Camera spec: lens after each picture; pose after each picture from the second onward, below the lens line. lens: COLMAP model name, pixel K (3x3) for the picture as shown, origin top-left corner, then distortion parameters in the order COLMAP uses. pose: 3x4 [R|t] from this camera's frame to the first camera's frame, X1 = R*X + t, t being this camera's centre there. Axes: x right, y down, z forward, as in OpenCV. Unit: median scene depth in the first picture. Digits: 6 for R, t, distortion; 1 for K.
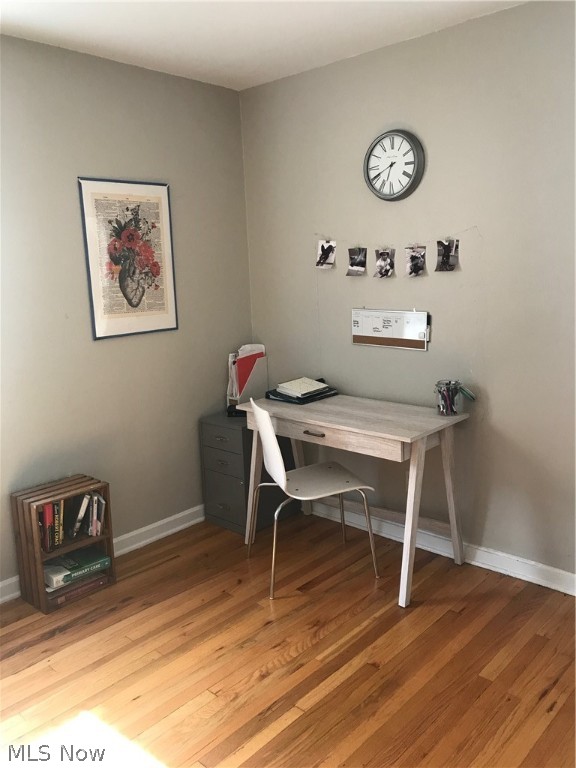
lens RADIAL K [[635.7, 0, 288.0], [0, 635.7, 384.0], [0, 0, 1]] dist [0.024938, -0.003093]
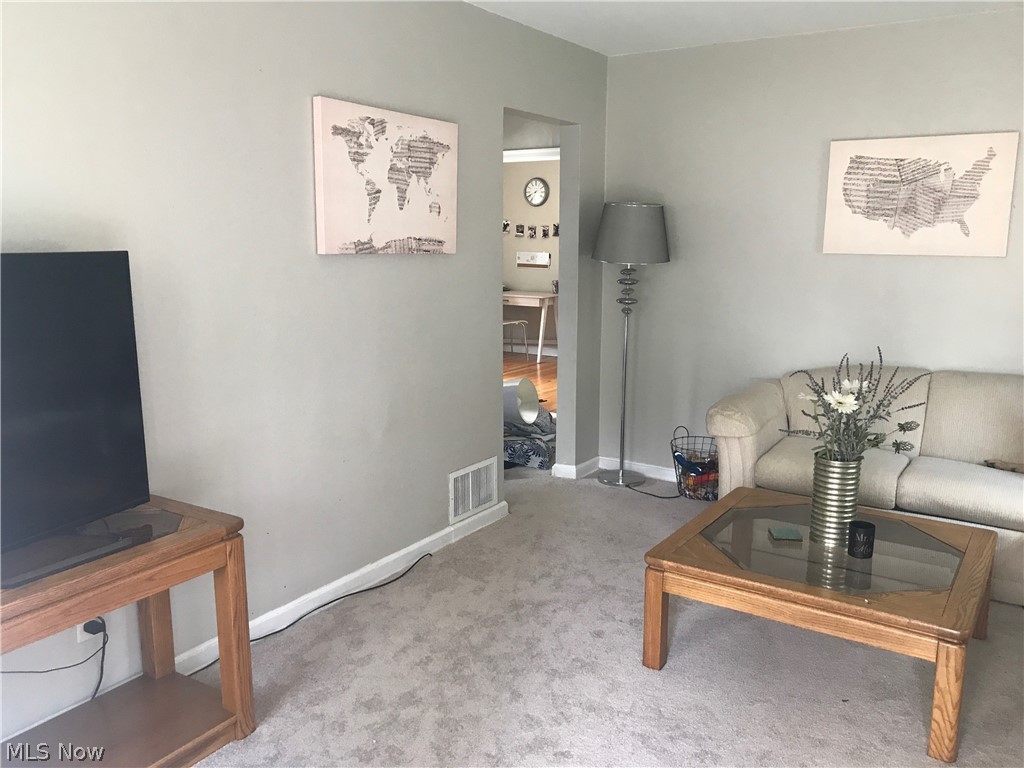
lens RADIAL K [[847.6, 0, 512.0], [0, 847.6, 384.0], [0, 0, 1]] dist [0.024938, -0.003093]
pose [[0.984063, 0.015939, 0.177102, -0.477468], [-0.014252, 0.999840, -0.010790, 0.415884], [-0.177246, 0.008094, 0.984133, -2.116553]]
